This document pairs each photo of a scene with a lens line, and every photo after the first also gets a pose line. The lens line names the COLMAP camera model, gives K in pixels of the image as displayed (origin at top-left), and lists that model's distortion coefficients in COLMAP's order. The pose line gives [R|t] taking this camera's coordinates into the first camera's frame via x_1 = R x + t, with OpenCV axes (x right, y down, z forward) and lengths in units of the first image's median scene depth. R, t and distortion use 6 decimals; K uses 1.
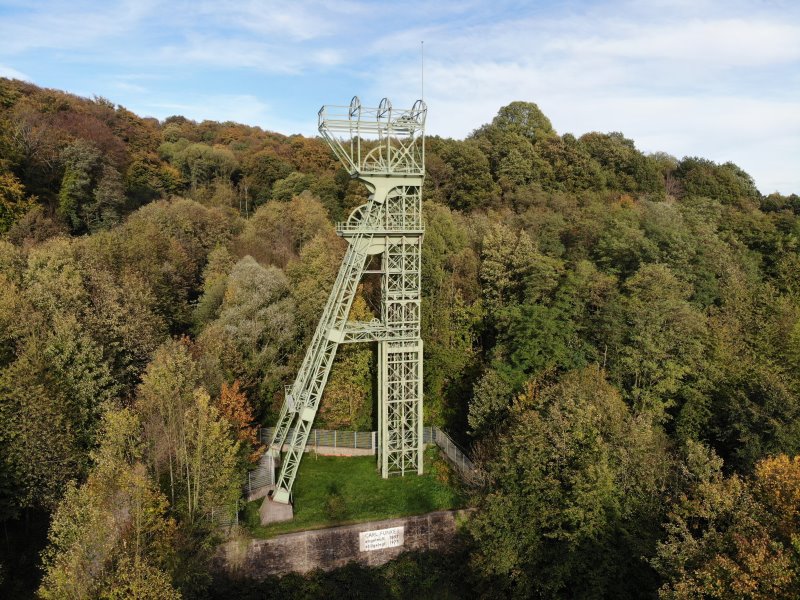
lens RADIAL K [[622.3, 0, 396.6], [0, 622.3, 299.1], [0, 0, 1]] dist [0.188699, -0.448845]
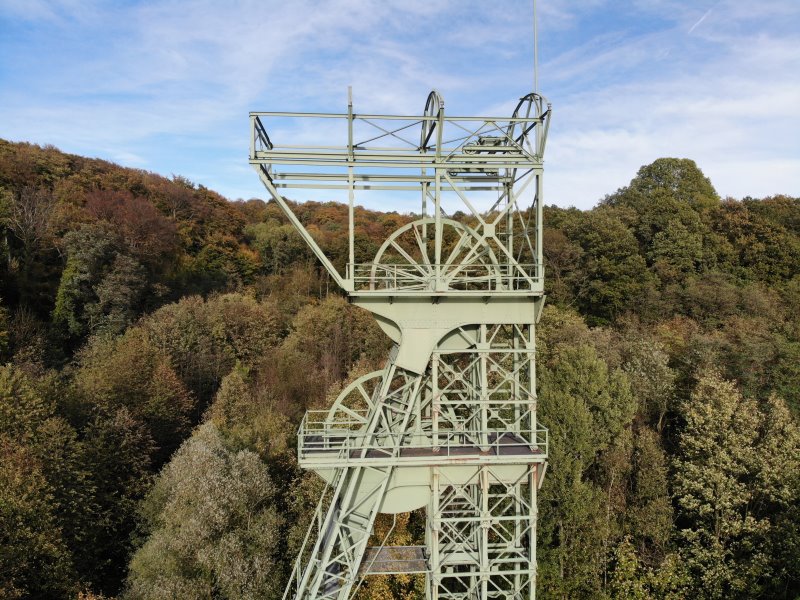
lens RADIAL K [[622.3, 0, 396.6], [0, 622.3, 299.1], [0, 0, 1]] dist [0.188699, -0.448845]
pose [[0.984798, -0.001516, -0.173699, 0.011725], [-0.018684, 0.993236, -0.114598, -0.072444], [0.172698, 0.116101, 0.978108, 0.303478]]
